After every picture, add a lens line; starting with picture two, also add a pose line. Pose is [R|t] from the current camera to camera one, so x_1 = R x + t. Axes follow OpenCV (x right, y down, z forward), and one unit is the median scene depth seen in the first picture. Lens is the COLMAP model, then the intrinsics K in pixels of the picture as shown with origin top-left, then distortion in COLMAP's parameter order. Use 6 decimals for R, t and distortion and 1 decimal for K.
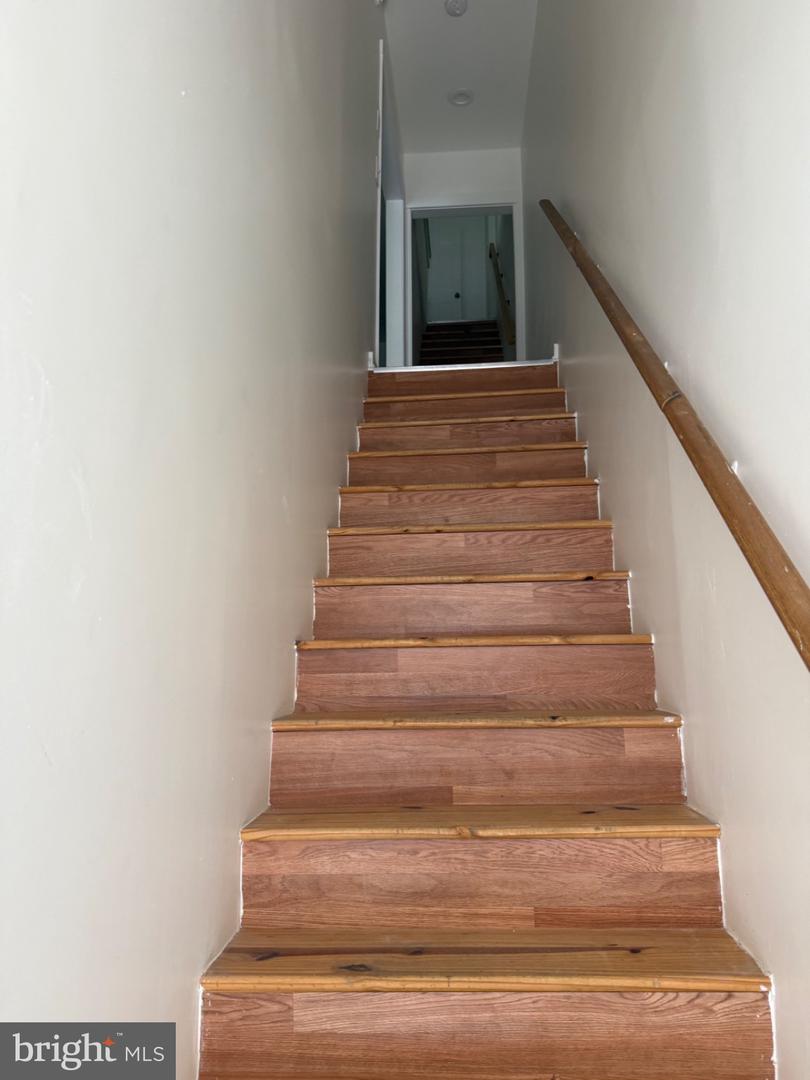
lens RADIAL K [[768.0, 0, 409.3], [0, 768.0, 542.0], [0, 0, 1]] dist [0.045444, -0.061991]
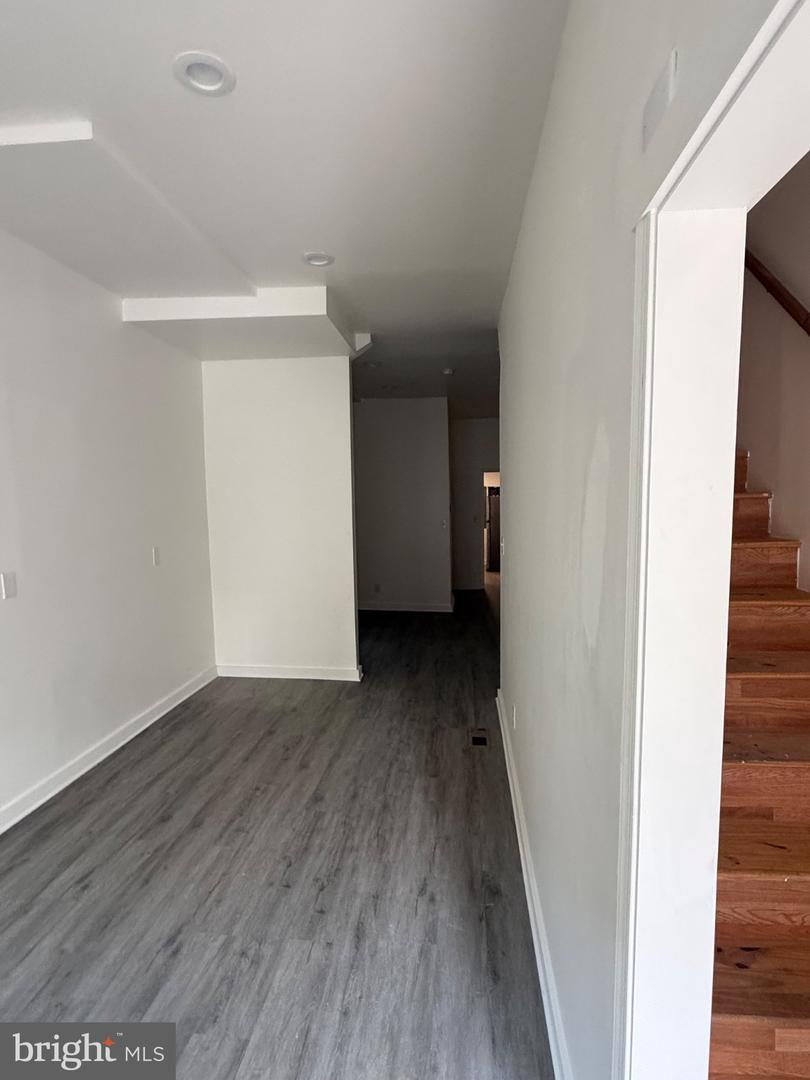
lens RADIAL K [[557.1, 0, 411.2], [0, 557.1, 538.0], [0, 0, 1]] dist [-0.004356, -0.001788]
pose [[0.999498, -0.005077, -0.031274, -0.478408], [0.012327, 0.971621, 0.236223, -0.001236], [0.029187, -0.236490, 0.971195, -0.372474]]
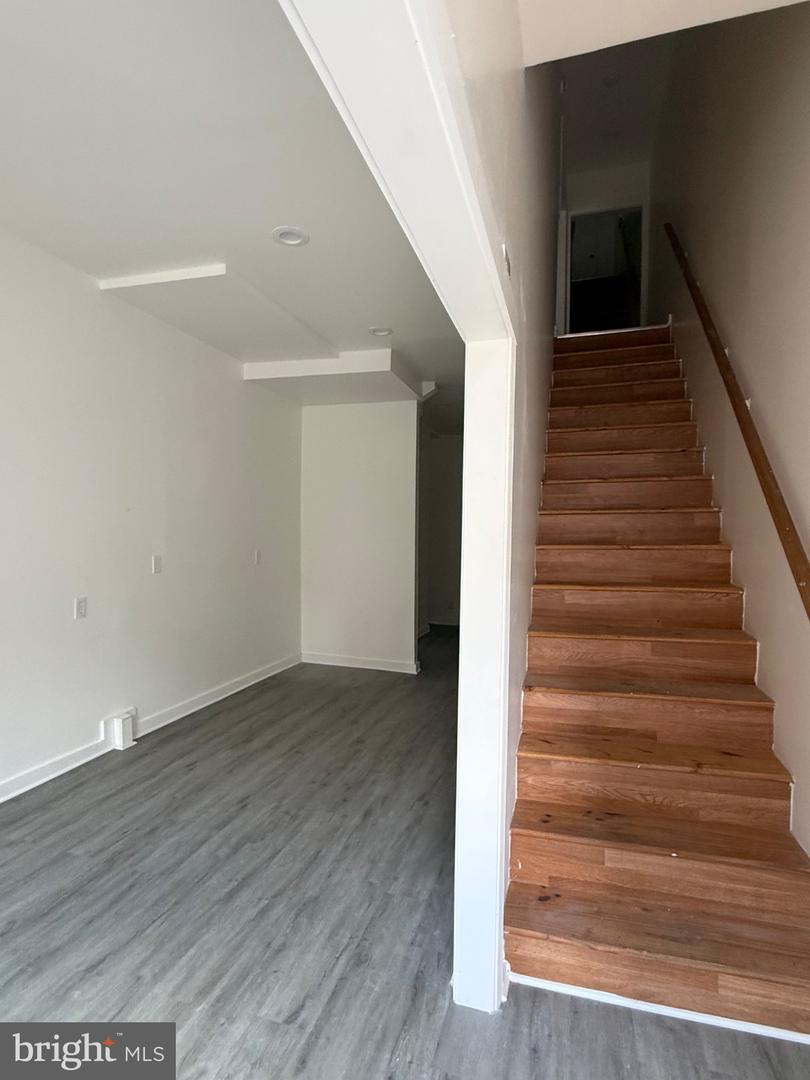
lens RADIAL K [[557.1, 0, 406.5], [0, 557.1, 536.3], [0, 0, 1]] dist [-0.004356, -0.001788]
pose [[0.974073, 0.019342, -0.225407, -0.187343], [0.019458, 0.985484, 0.168651, 0.008971], [0.225397, -0.168665, 0.959556, -0.805154]]
